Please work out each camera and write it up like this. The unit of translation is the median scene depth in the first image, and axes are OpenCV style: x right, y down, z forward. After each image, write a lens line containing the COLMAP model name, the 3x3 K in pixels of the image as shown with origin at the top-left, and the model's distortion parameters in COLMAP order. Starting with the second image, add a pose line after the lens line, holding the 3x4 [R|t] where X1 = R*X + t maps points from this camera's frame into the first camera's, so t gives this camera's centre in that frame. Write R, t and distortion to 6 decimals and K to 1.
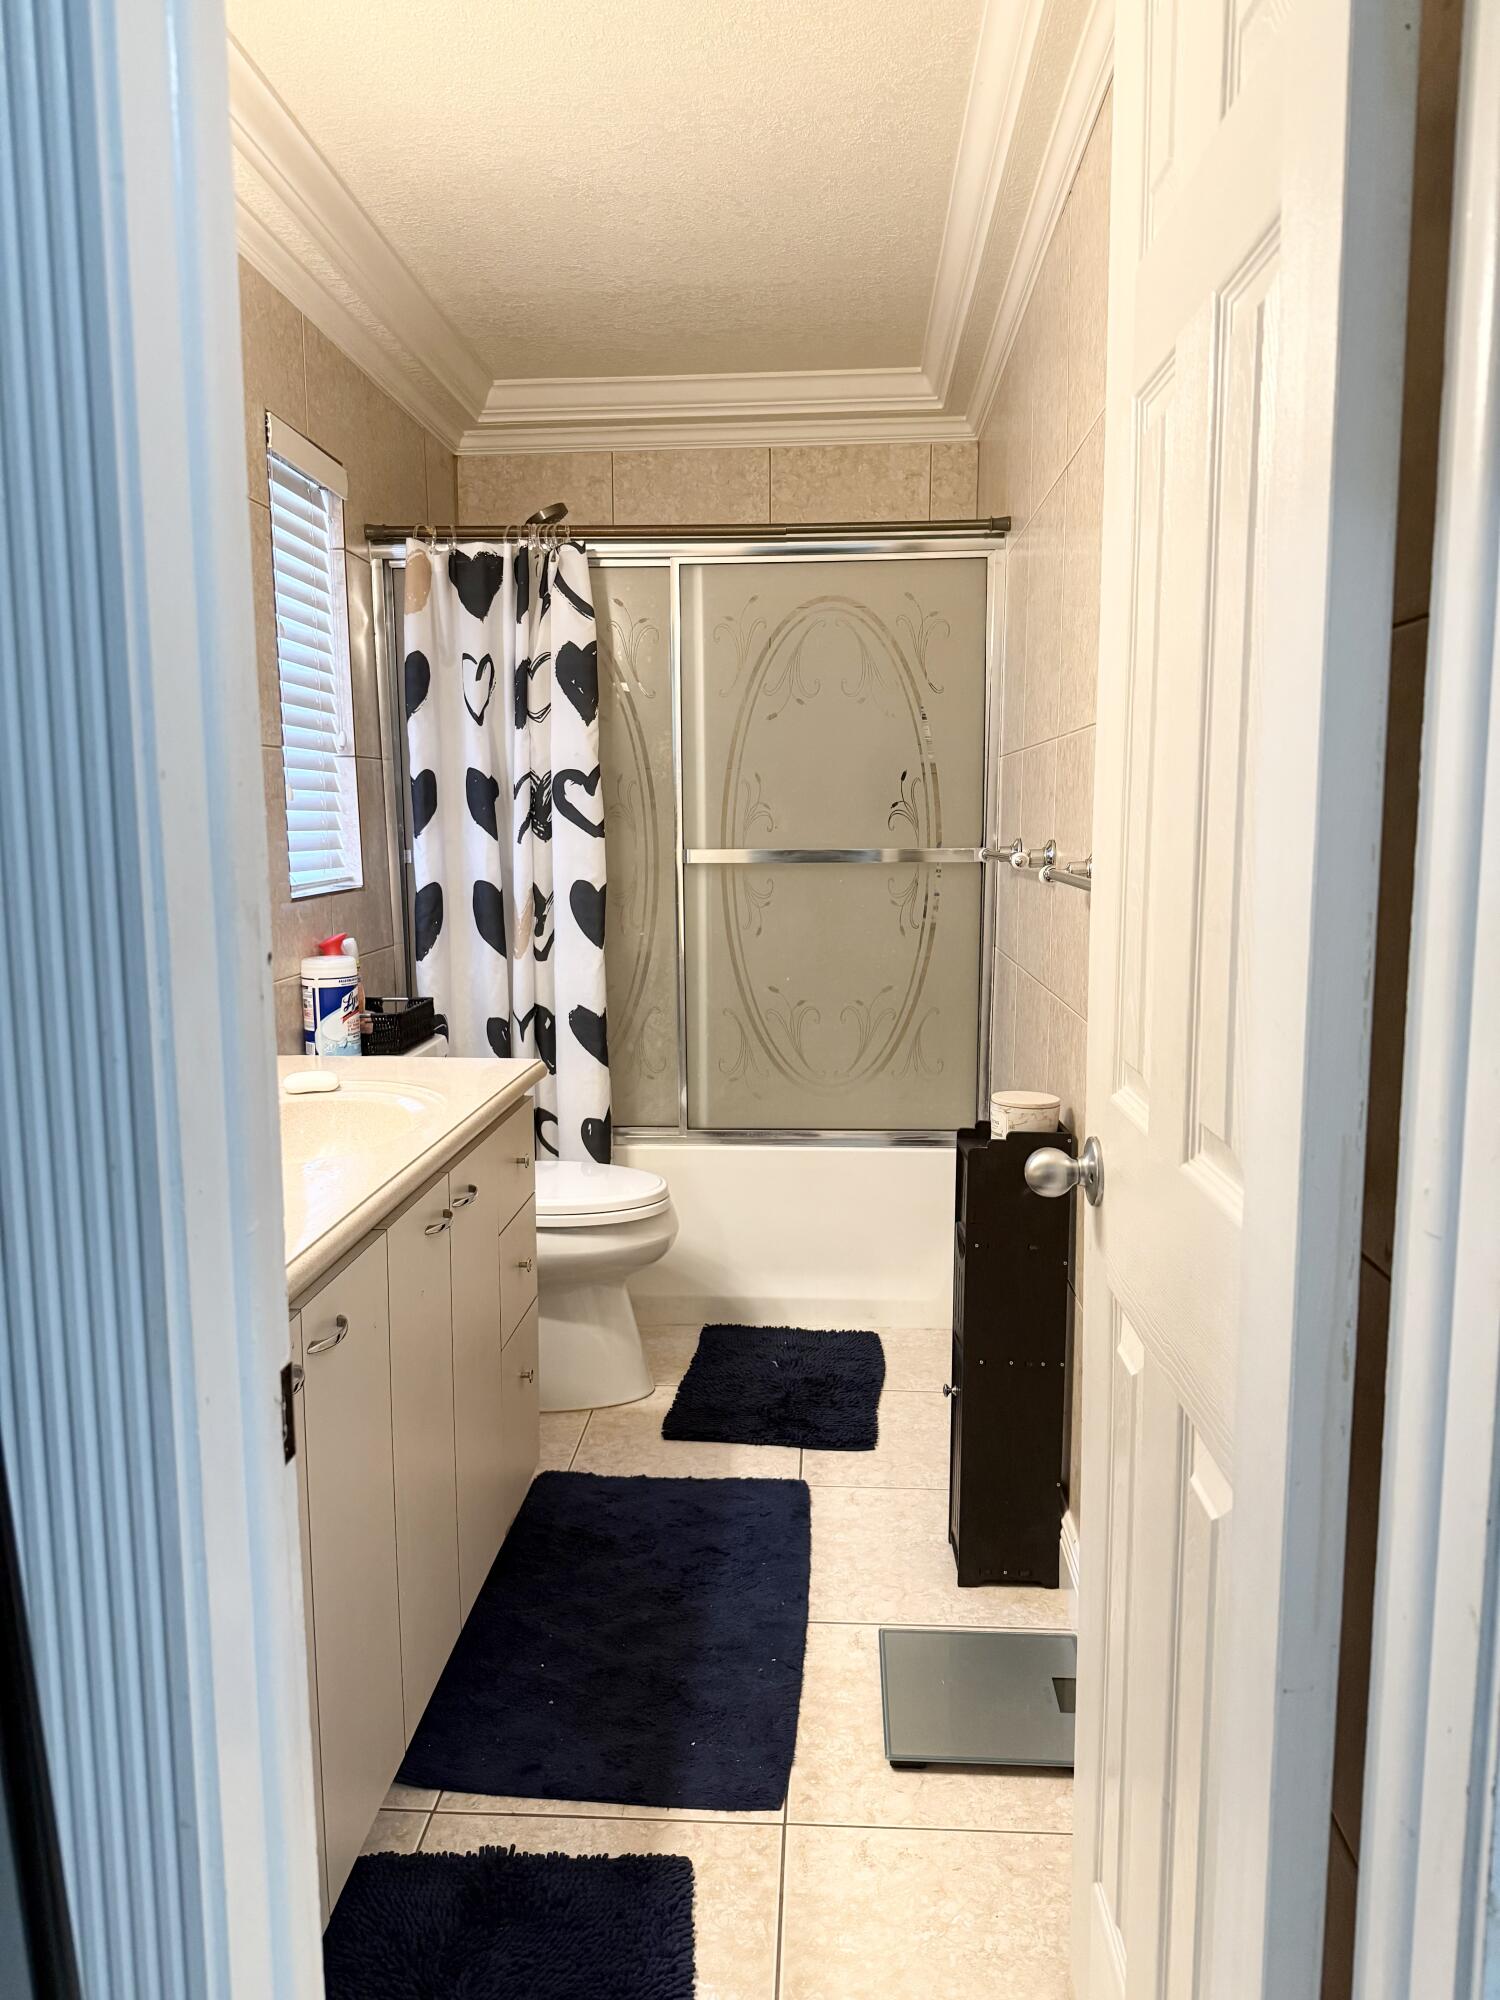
lens RADIAL K [[1423.6, 0, 751.3], [0, 1423.6, 998.9], [0, 0, 1]] dist [-0.010193, -0.003068]
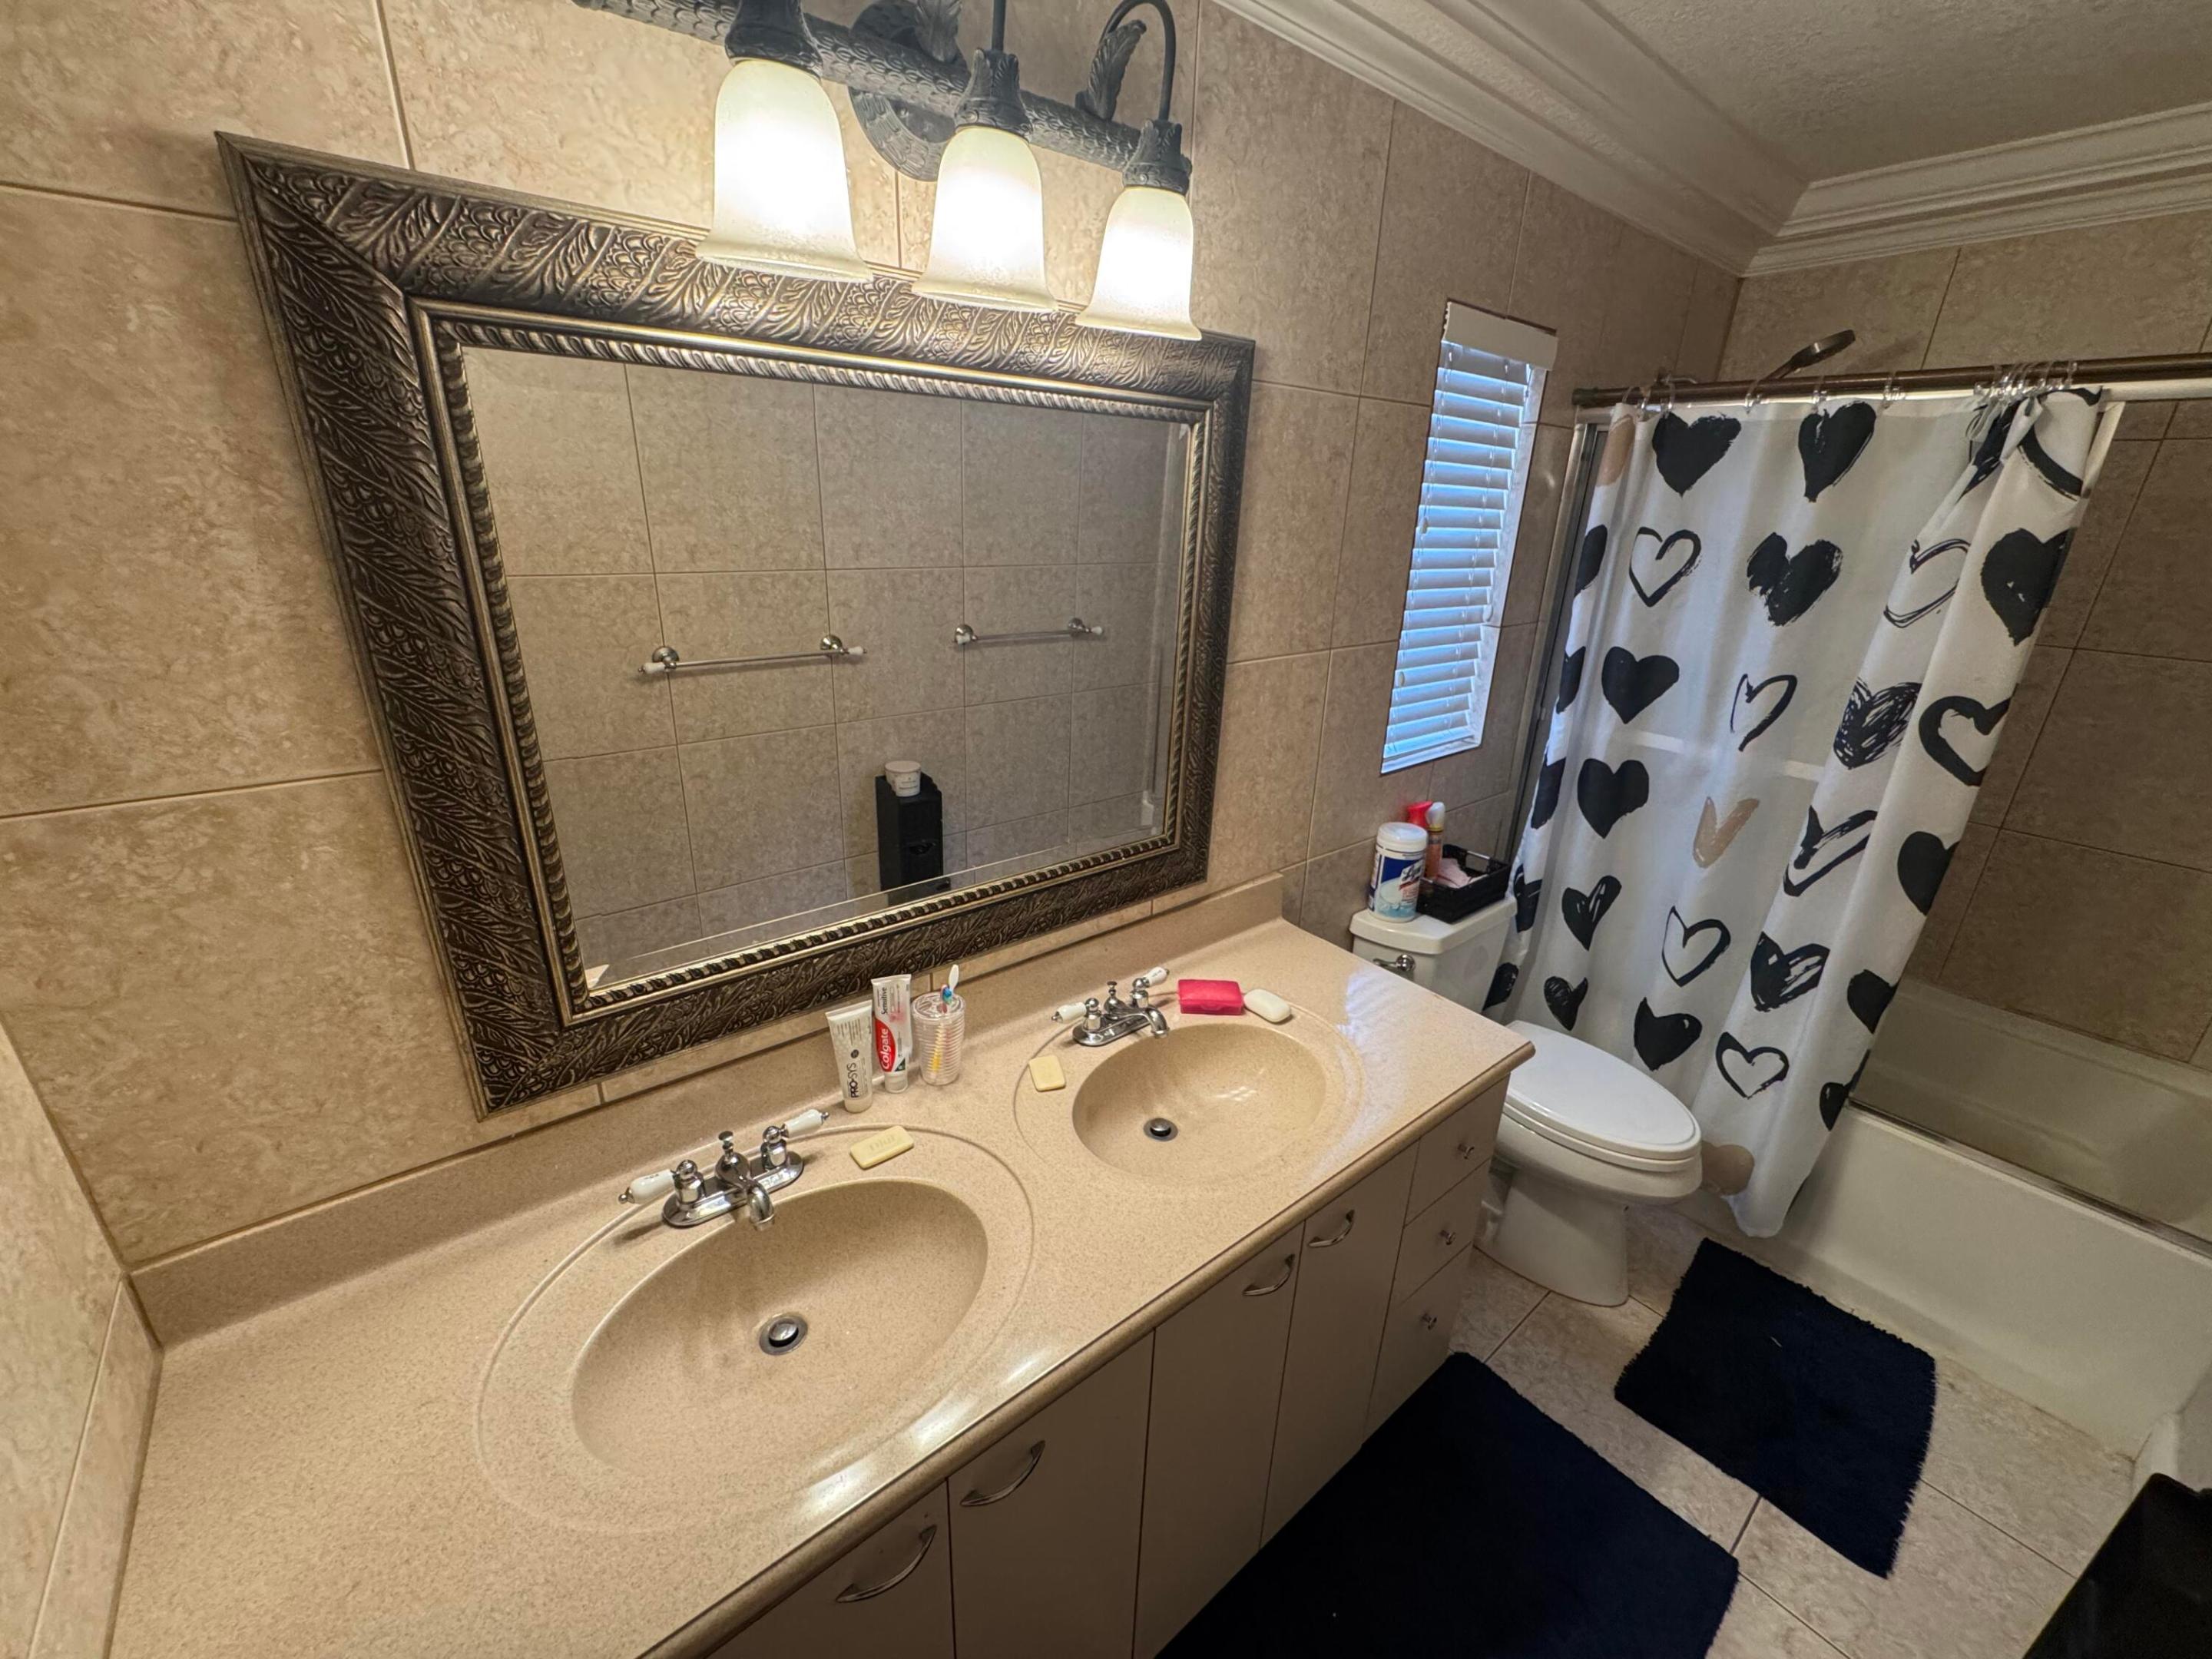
lens RADIAL K [[876.8, 0, 1072.7], [0, 876.8, 840.9], [0, 0, 1]] dist [-0.003658, 0.000738]
pose [[0.674400, 0.283925, -0.681595, 0.000889], [-0.132642, 0.954681, 0.266440, -0.148349], [0.726355, -0.089279, 0.681497, 0.294260]]
